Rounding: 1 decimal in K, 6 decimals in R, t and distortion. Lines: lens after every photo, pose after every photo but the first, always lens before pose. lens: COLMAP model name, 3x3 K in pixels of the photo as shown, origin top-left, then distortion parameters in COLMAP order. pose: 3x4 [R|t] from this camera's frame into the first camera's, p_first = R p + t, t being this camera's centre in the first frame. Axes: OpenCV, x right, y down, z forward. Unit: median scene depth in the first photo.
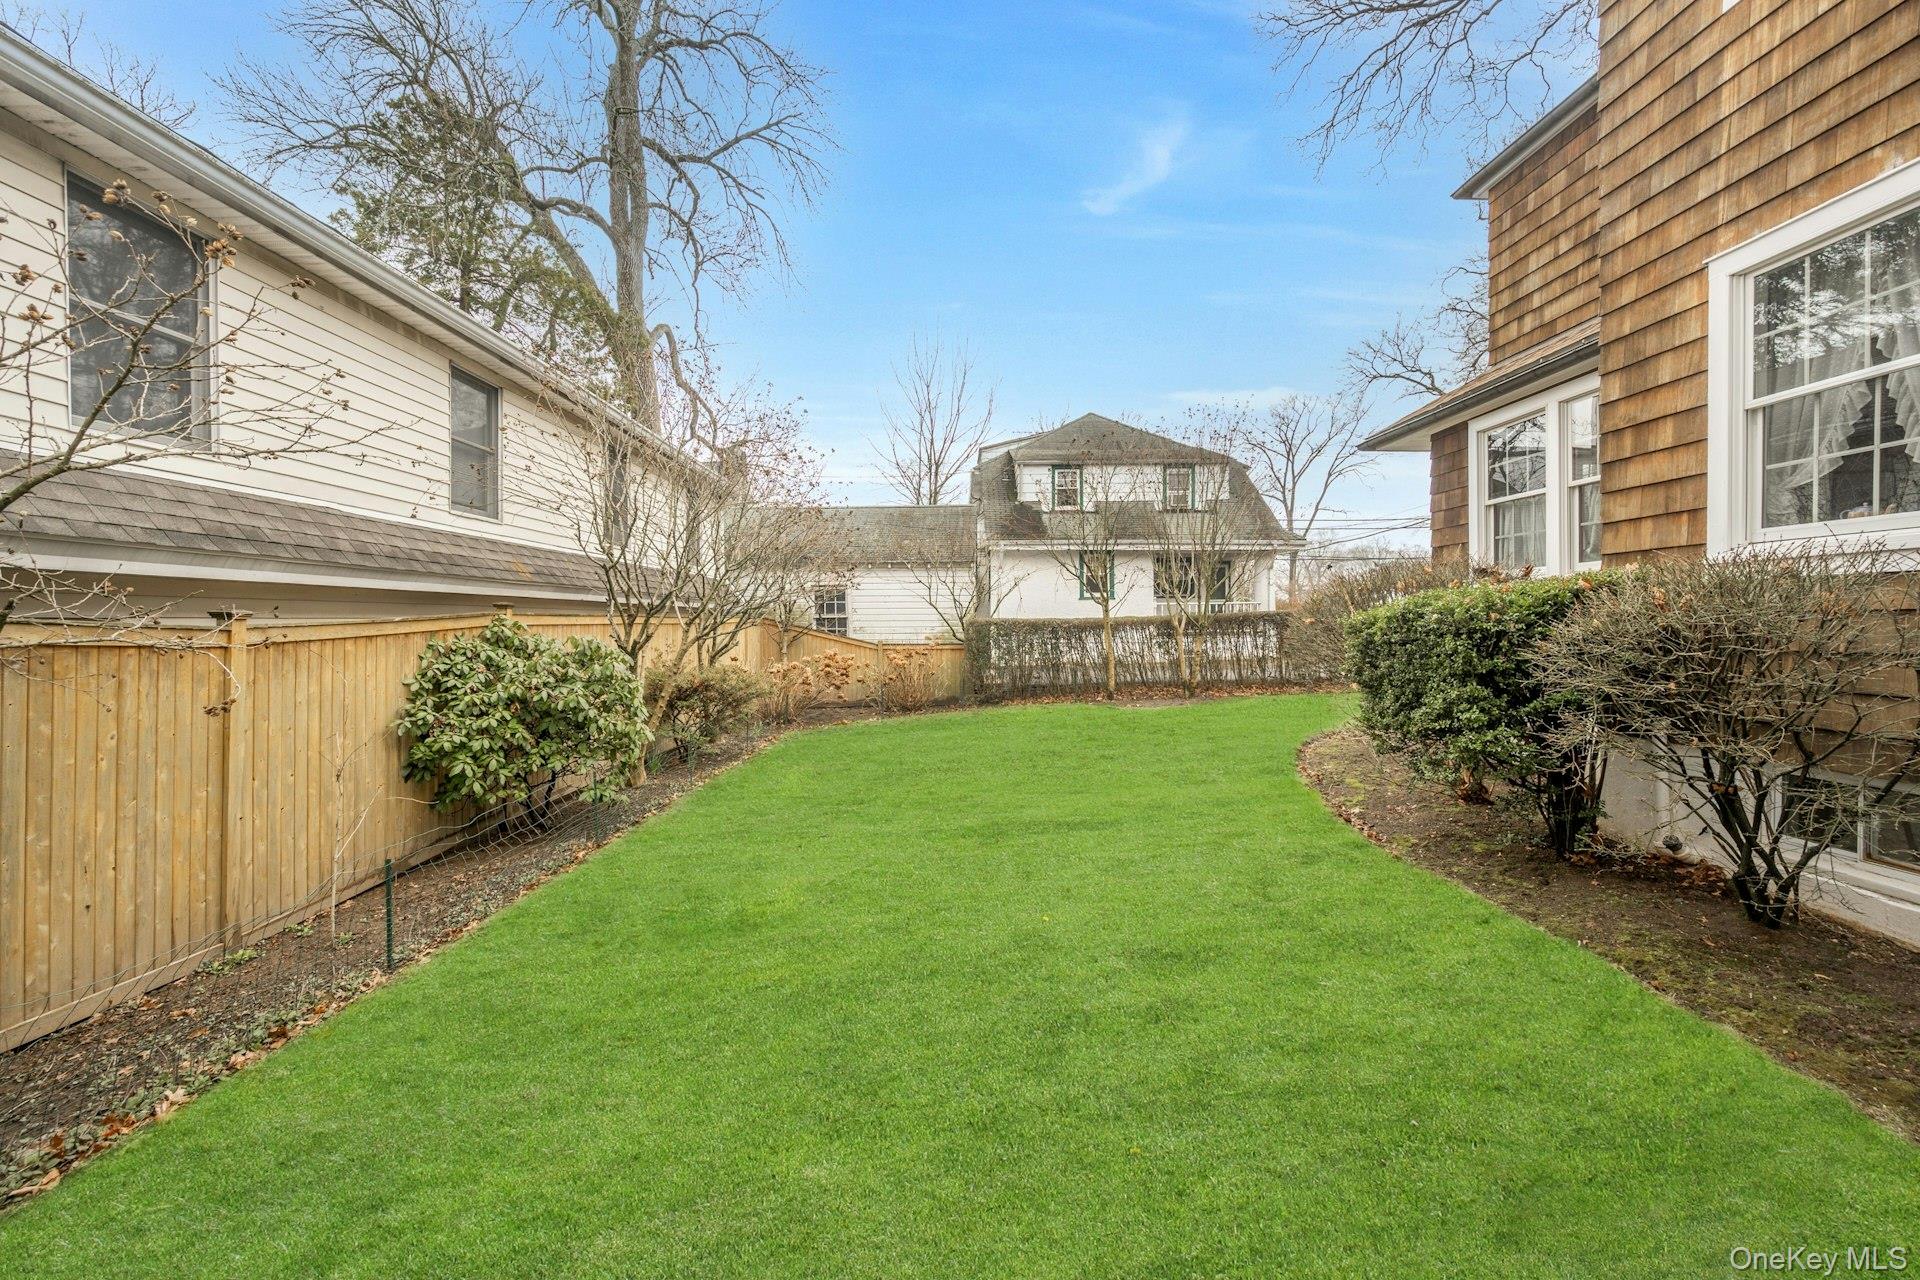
lens RADIAL K [[763.5, 0, 949.0], [0, 763.5, 627.8], [0, 0, 1]] dist [0.001303, -0.000174]
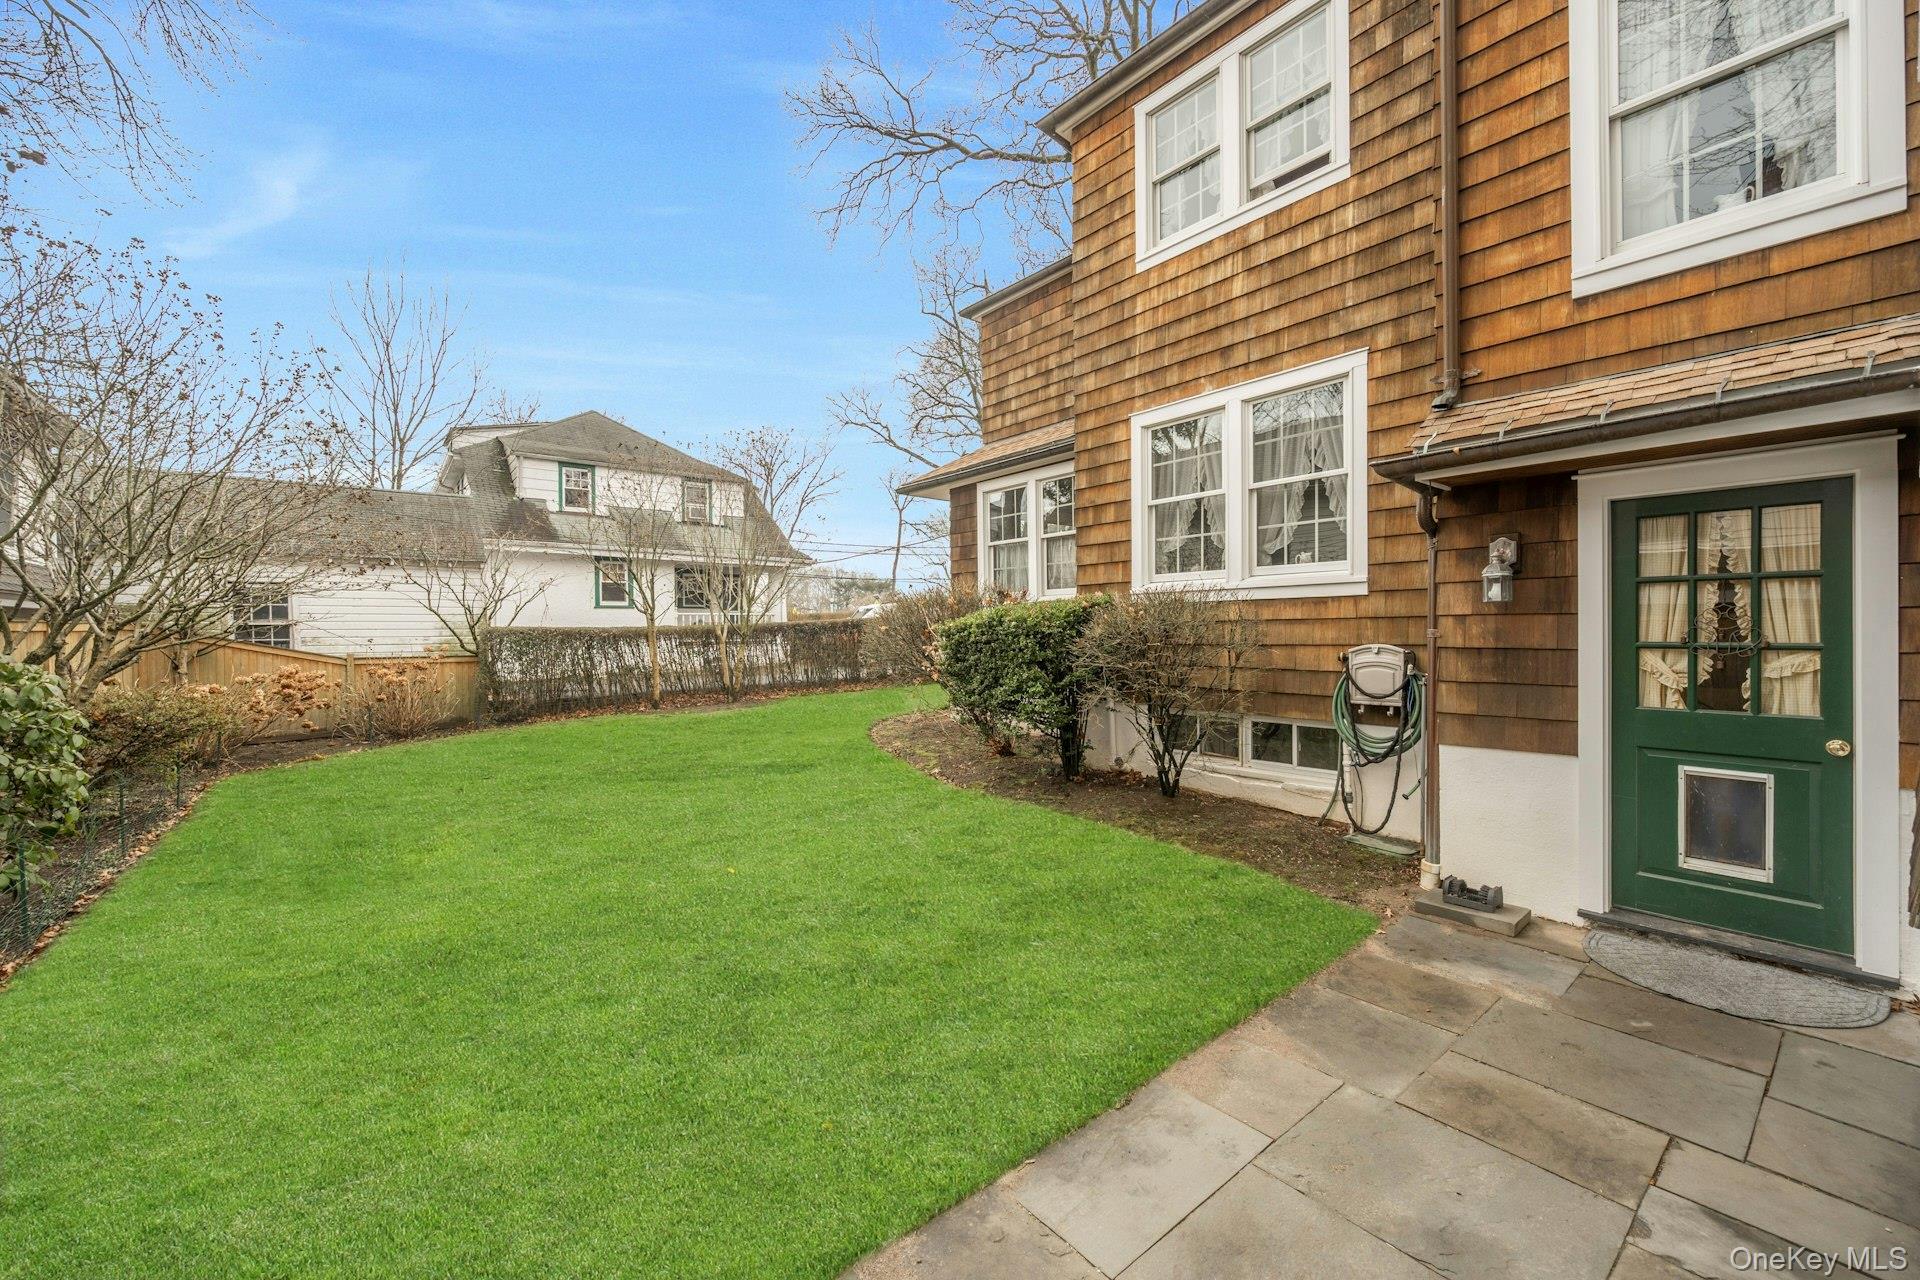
lens RADIAL K [[763.5, 0, 949.0], [0, 763.5, 627.8], [0, 0, 1]] dist [0.001303, -0.000174]
pose [[0.787046, 0.004803, 0.616876, -0.201622], [0.004526, 0.999898, -0.013561, 0.007150], [-0.616878, 0.013465, 0.786944, -0.043276]]
